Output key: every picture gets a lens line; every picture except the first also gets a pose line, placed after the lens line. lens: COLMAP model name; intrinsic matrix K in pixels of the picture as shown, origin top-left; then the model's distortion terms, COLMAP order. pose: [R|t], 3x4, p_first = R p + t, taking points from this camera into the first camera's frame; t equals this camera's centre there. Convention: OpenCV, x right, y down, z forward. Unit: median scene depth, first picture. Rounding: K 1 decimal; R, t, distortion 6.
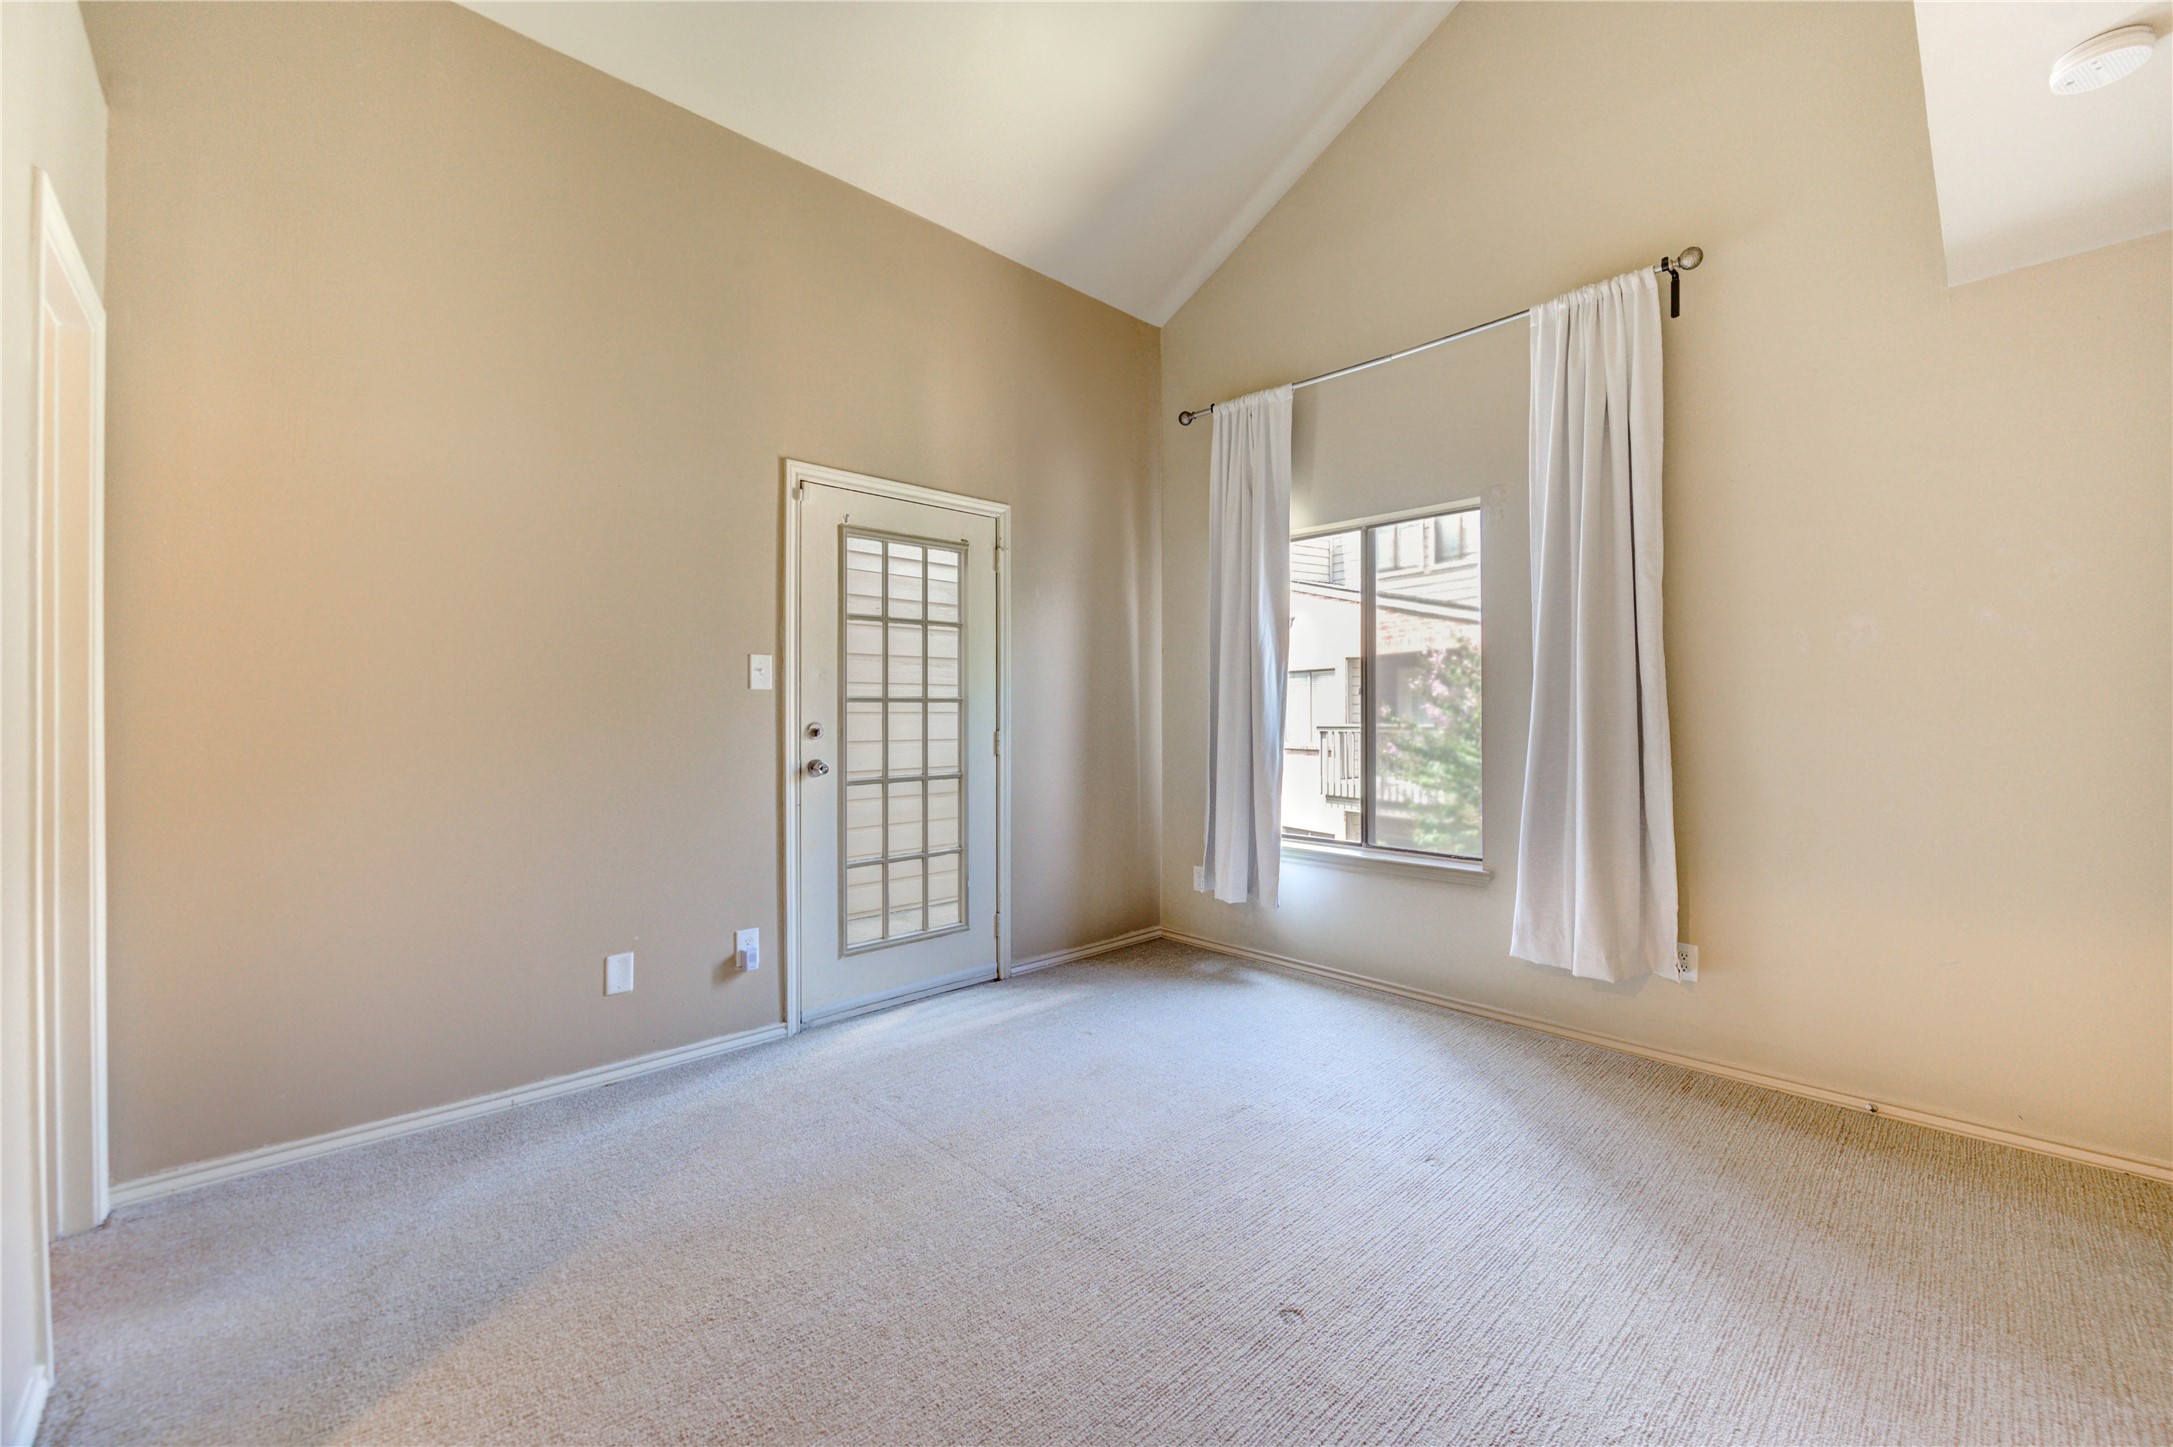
lens RADIAL K [[879.3, 0, 1130.0], [0, 879.3, 717.3], [0, 0, 1]] dist [-0.008112, -0.000493]
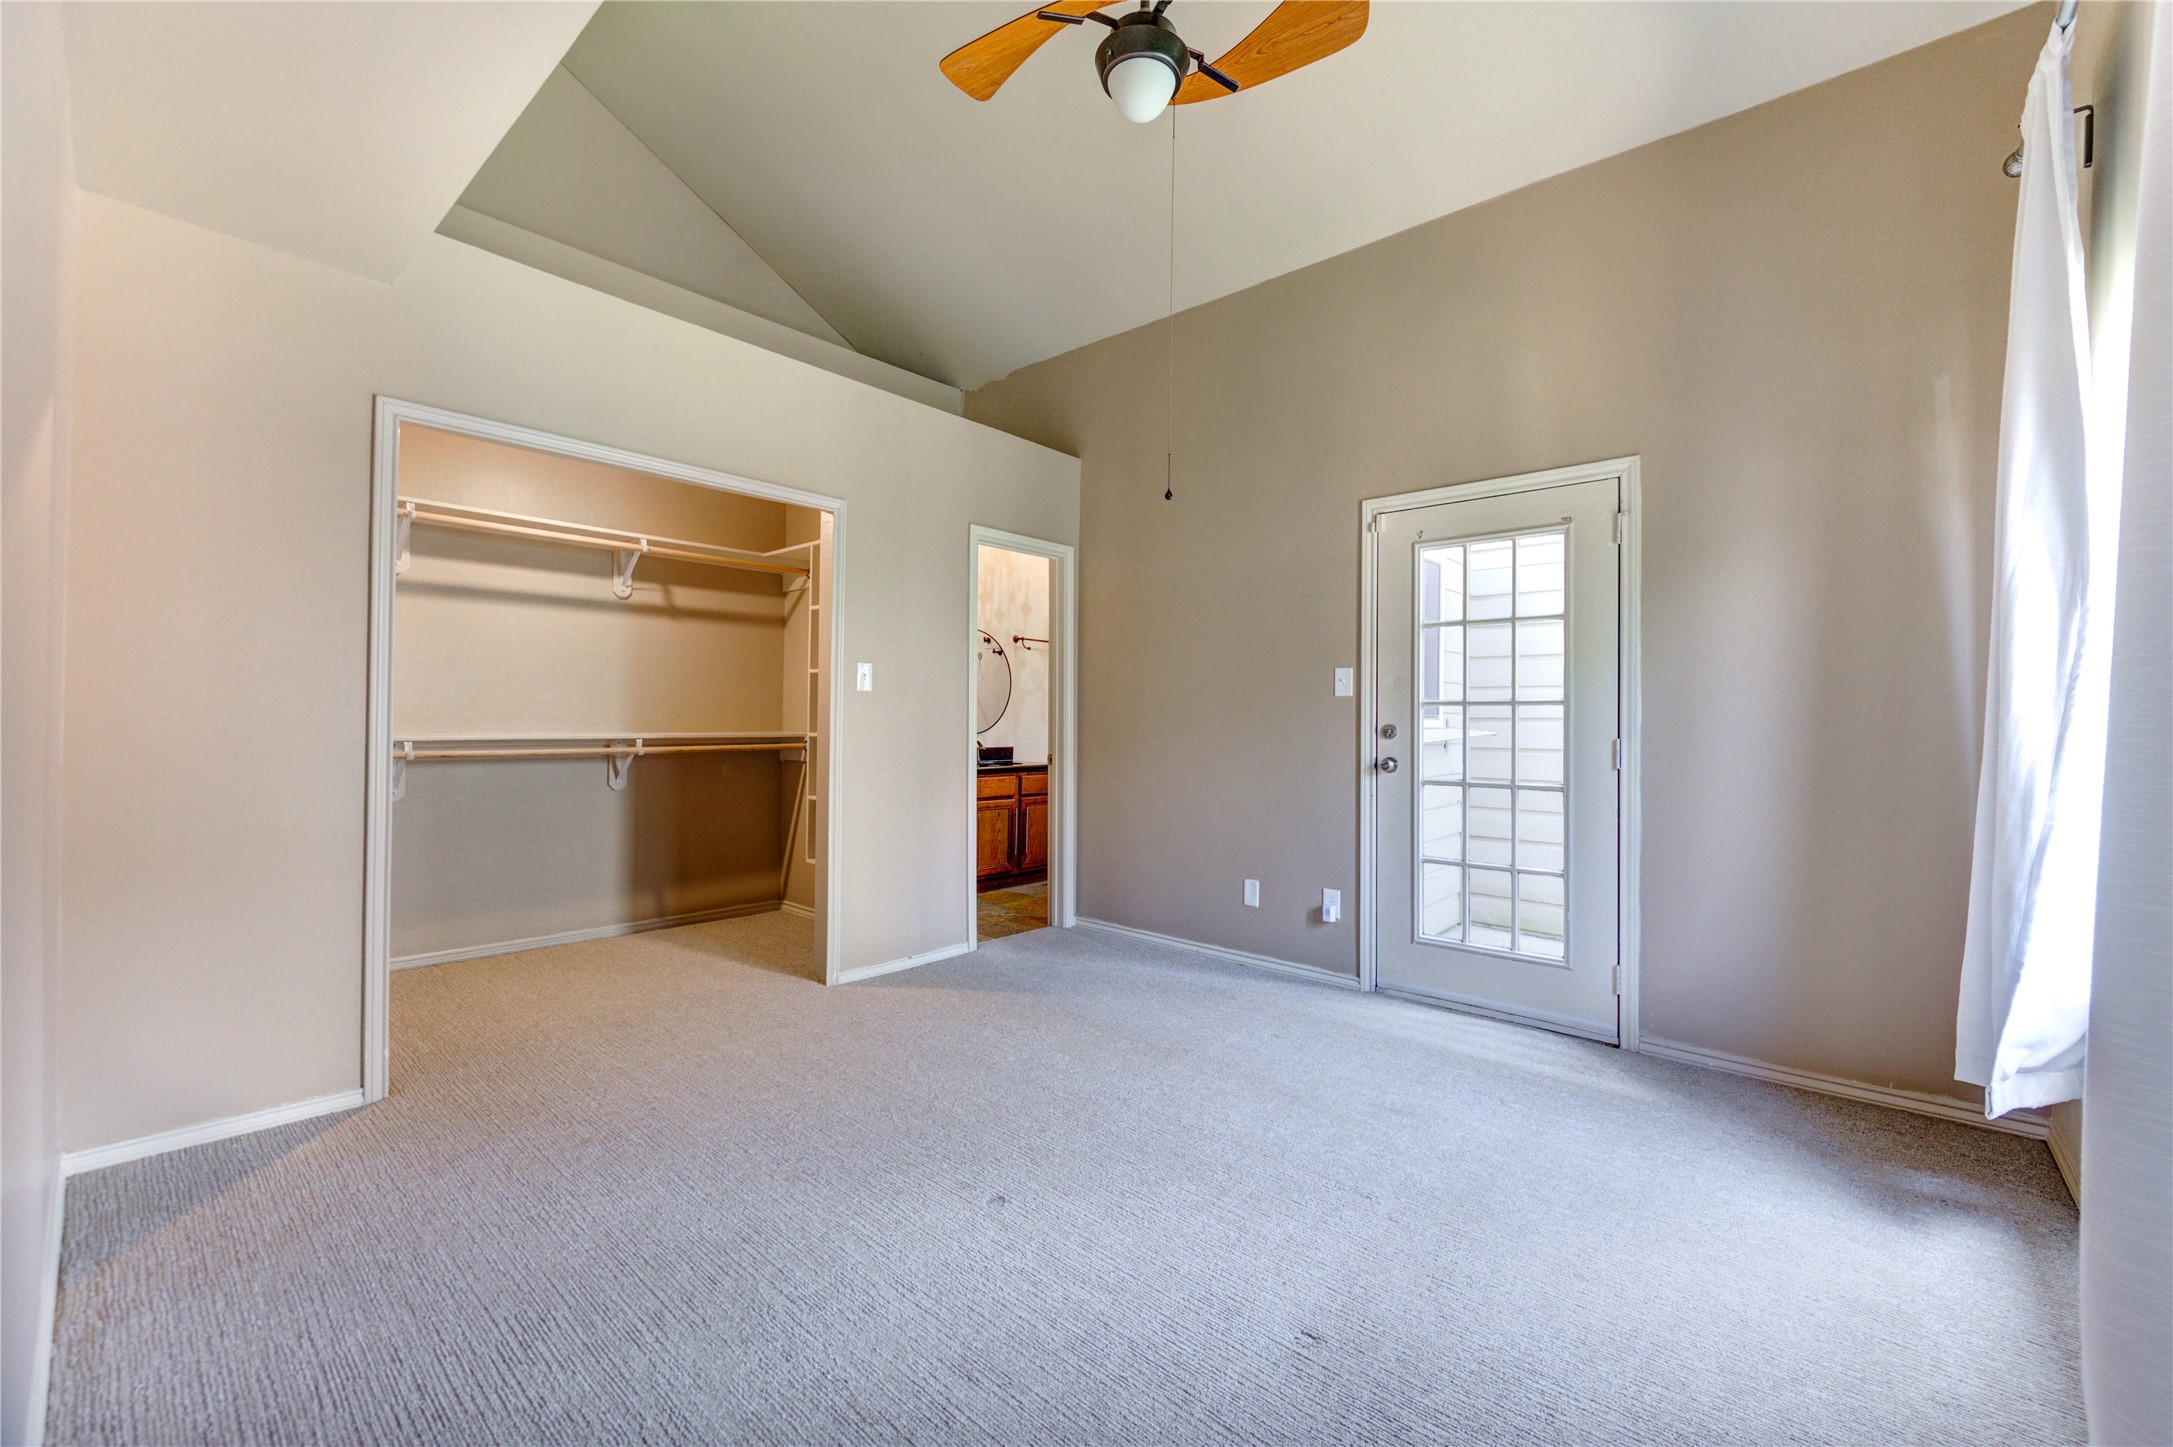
lens RADIAL K [[882.1, 0, 1090.4], [0, 882.1, 712.6], [0, 0, 1]] dist [-0.001581, -0.000411]
pose [[0.060033, -0.002747, -0.998193, 0.706167], [-0.014152, 0.999893, -0.003602, 0.000429], [0.998096, 0.014342, 0.059988, 0.516911]]
